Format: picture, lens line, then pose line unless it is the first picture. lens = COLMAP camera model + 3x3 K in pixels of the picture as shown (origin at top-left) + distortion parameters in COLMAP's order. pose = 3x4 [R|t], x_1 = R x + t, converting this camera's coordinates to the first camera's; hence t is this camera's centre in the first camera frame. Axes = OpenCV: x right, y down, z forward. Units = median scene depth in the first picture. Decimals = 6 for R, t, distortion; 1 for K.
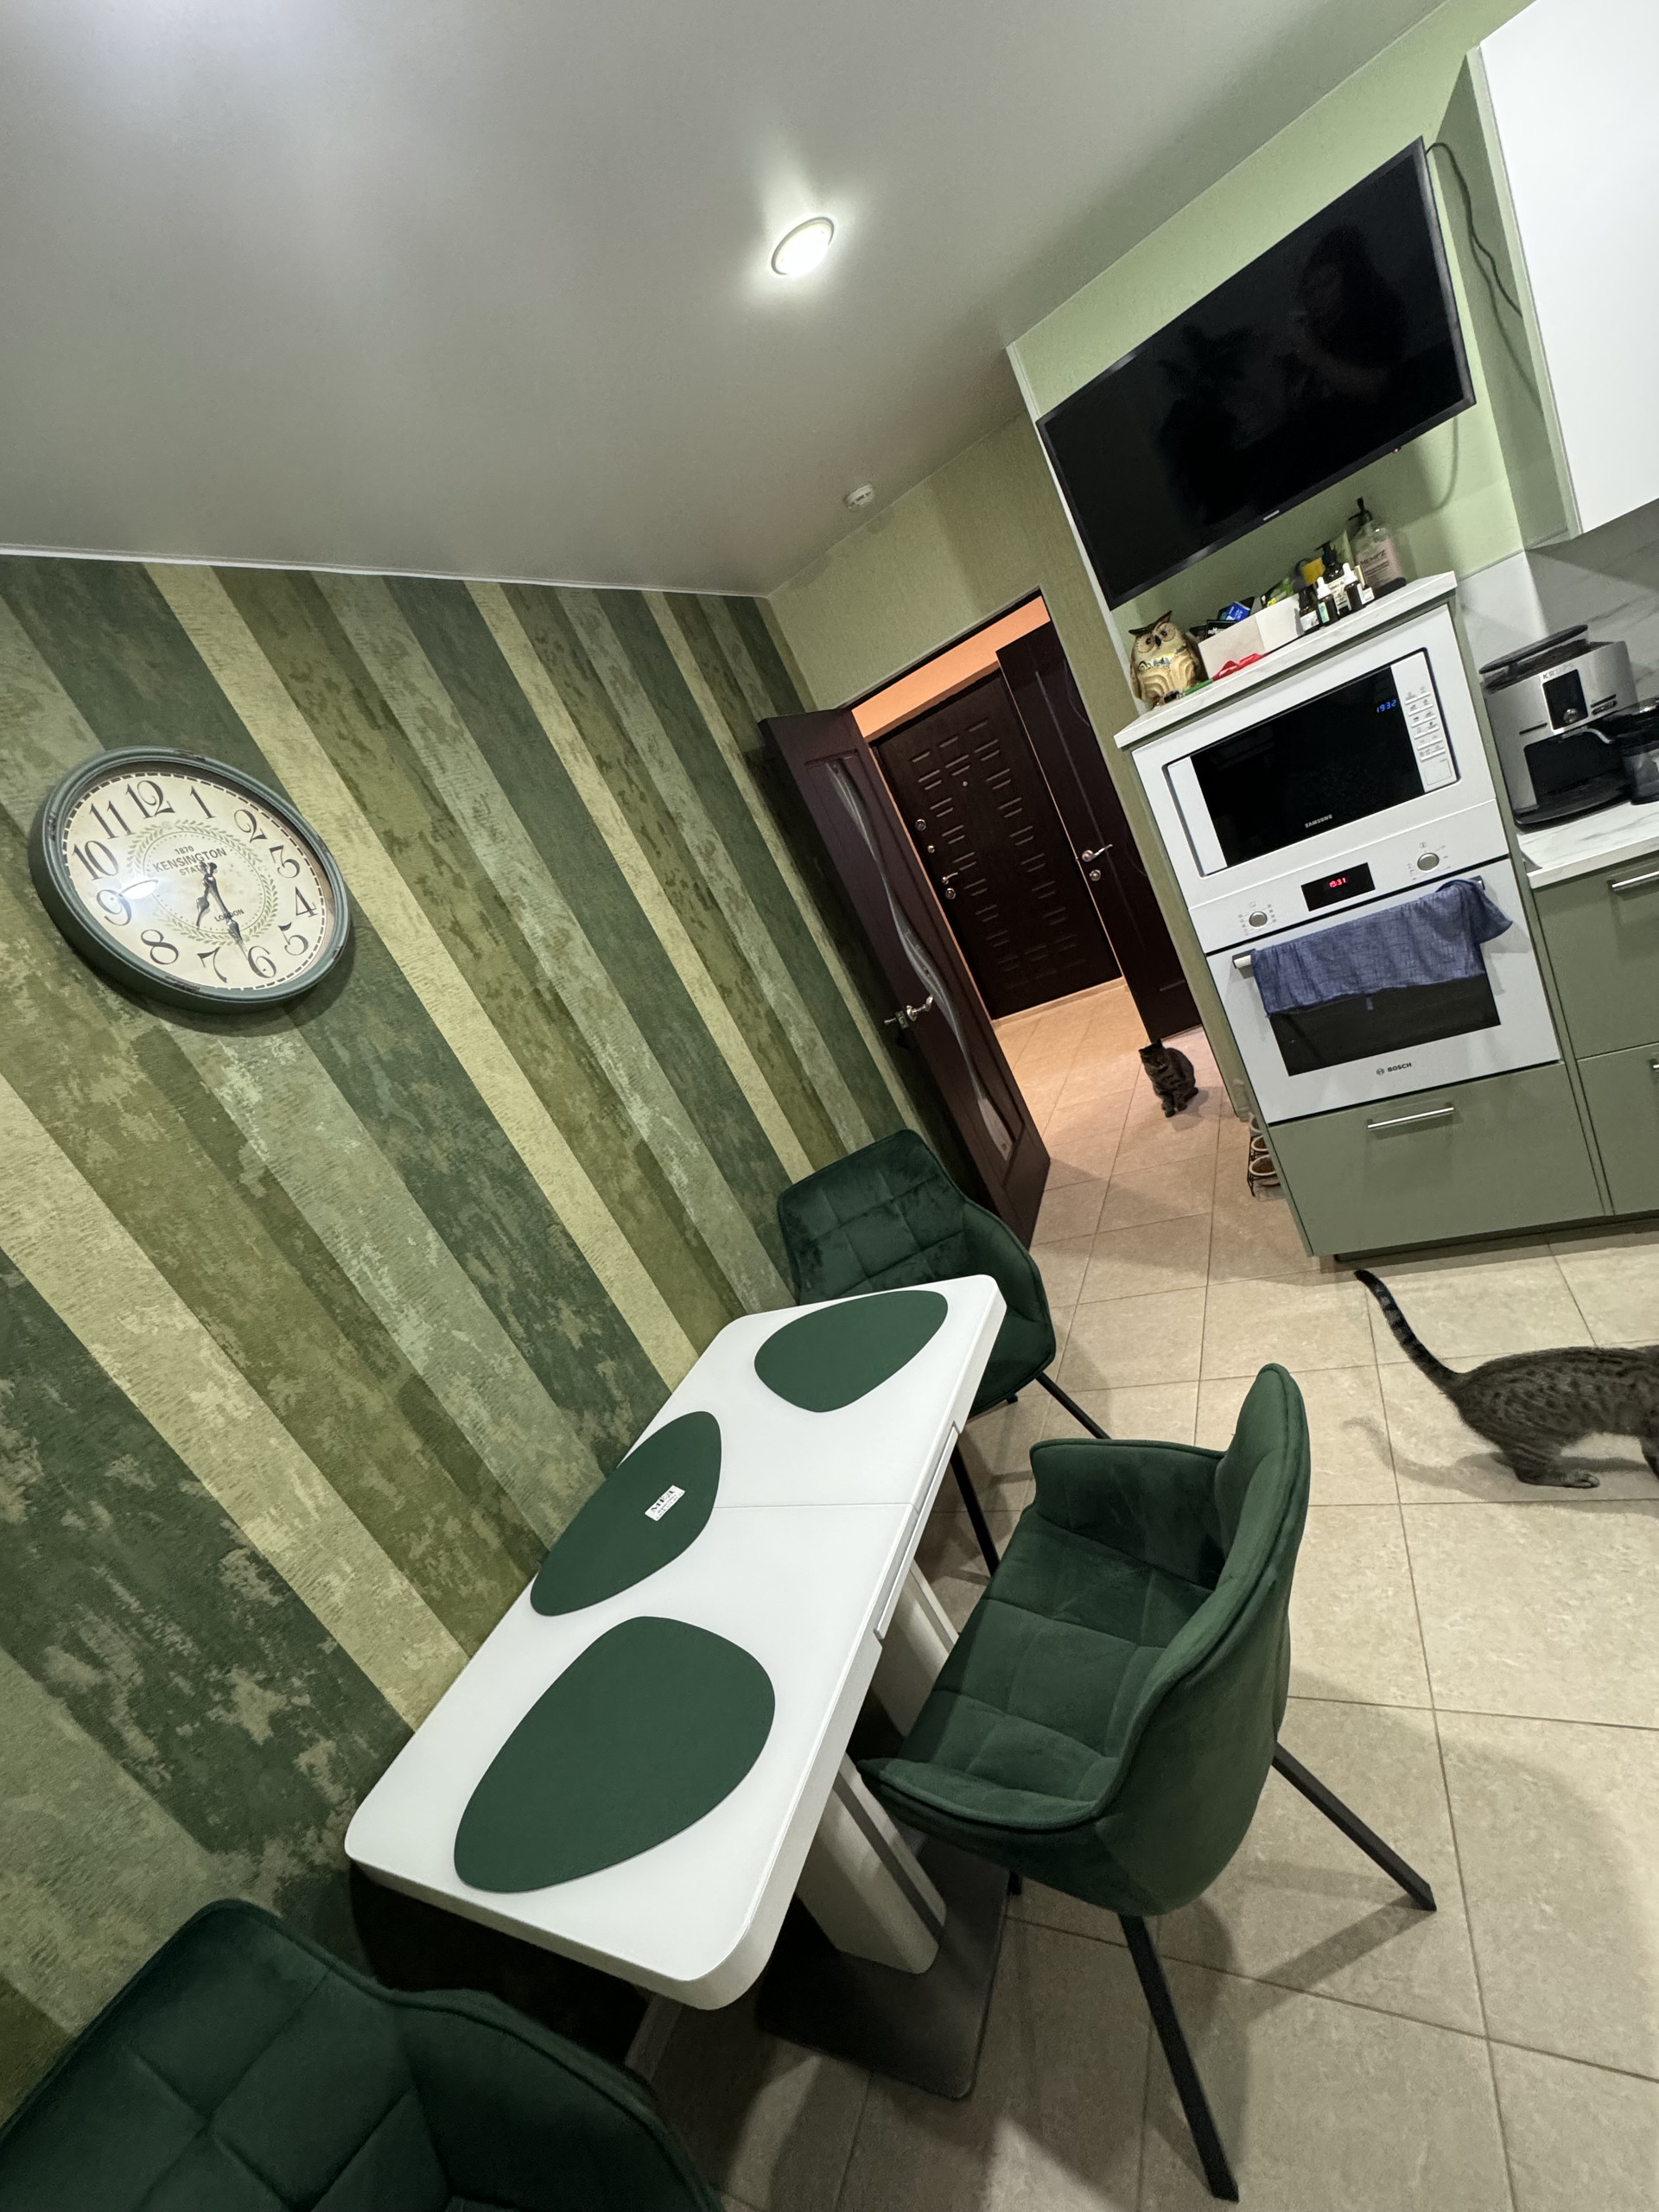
lens RADIAL K [[880.1, 0, 829.5], [0, 880.1, 1106.0], [0, 0, 1]] dist [-0.001602, -0.000224]
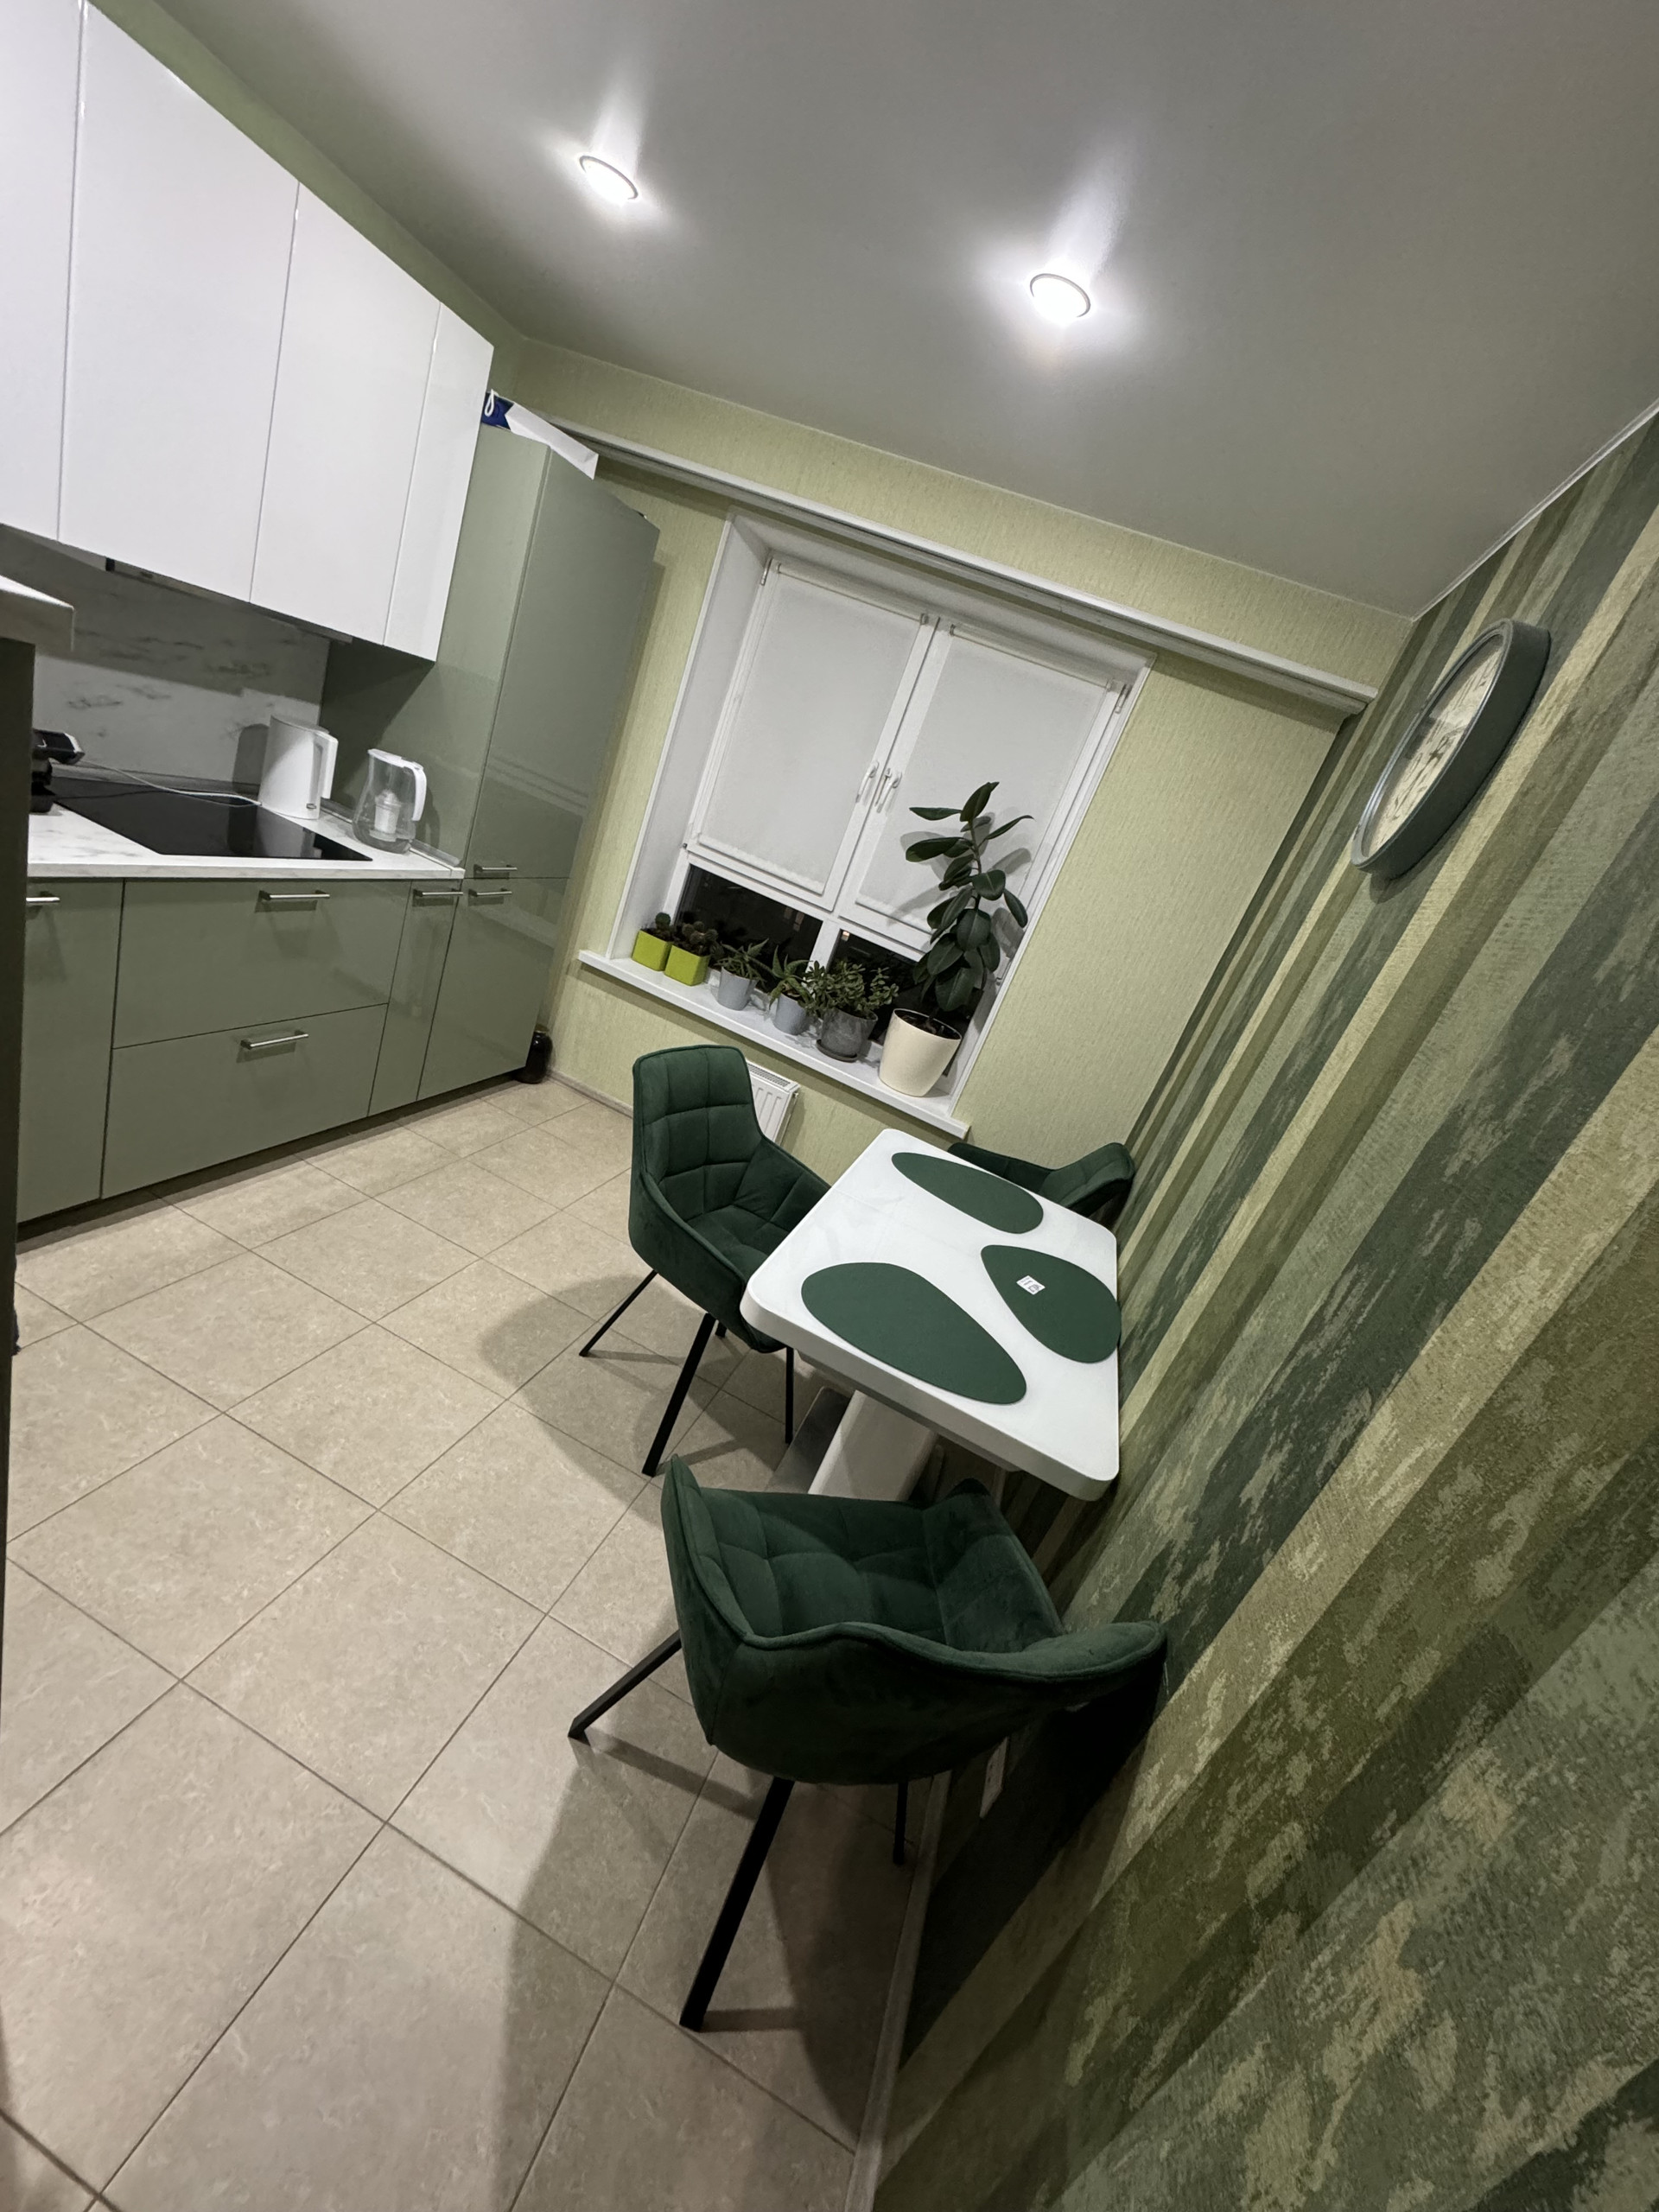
lens RADIAL K [[888.1, 0, 829.5], [0, 888.1, 1106.0], [0, 0, 1]] dist [-0.001763, -0.000108]
pose [[-0.988156, 0.139034, -0.064943, 0.144876], [0.062488, 0.751106, 0.657217, -0.589600], [0.140155, 0.645375, -0.750898, 1.673126]]
